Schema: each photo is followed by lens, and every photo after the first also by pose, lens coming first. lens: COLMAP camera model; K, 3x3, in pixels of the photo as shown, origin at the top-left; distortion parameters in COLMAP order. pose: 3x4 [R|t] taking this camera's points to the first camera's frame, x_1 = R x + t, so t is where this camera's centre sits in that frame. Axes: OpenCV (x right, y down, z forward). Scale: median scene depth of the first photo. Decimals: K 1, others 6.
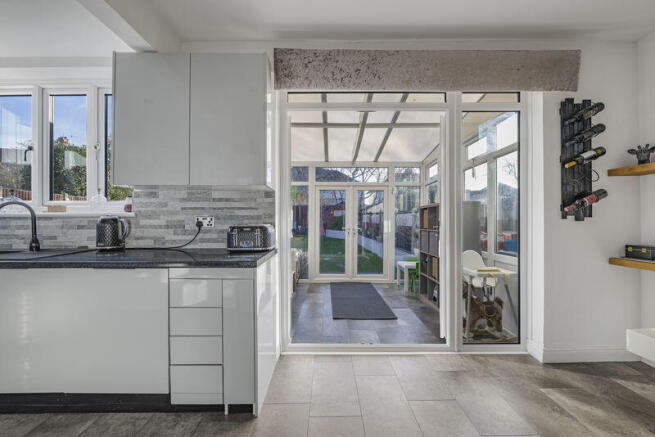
lens RADIAL K [[272.9, 0, 327.5], [0, 272.9, 218.5], [0, 0, 1]] dist [-0.028312, 0.000062]
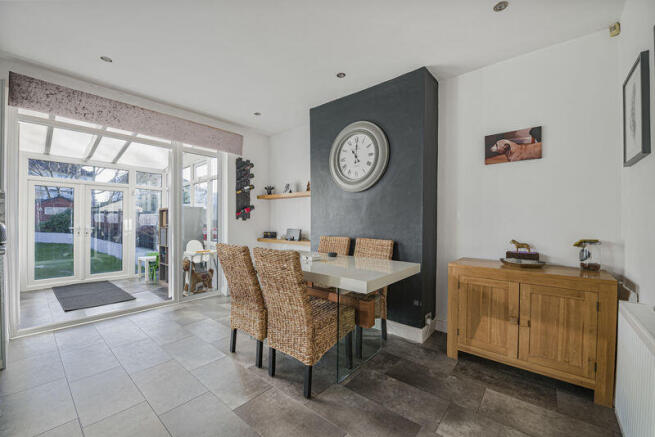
lens RADIAL K [[262.1, 0, 327.5], [0, 262.1, 216.6], [0, 0, 1]] dist [-0.015742, -0.000581]
pose [[0.647111, 0.007620, 0.762358, -0.064968], [-0.003610, 0.999969, -0.006931, -0.003624], [-0.762388, 0.001733, 0.647118, -0.343857]]
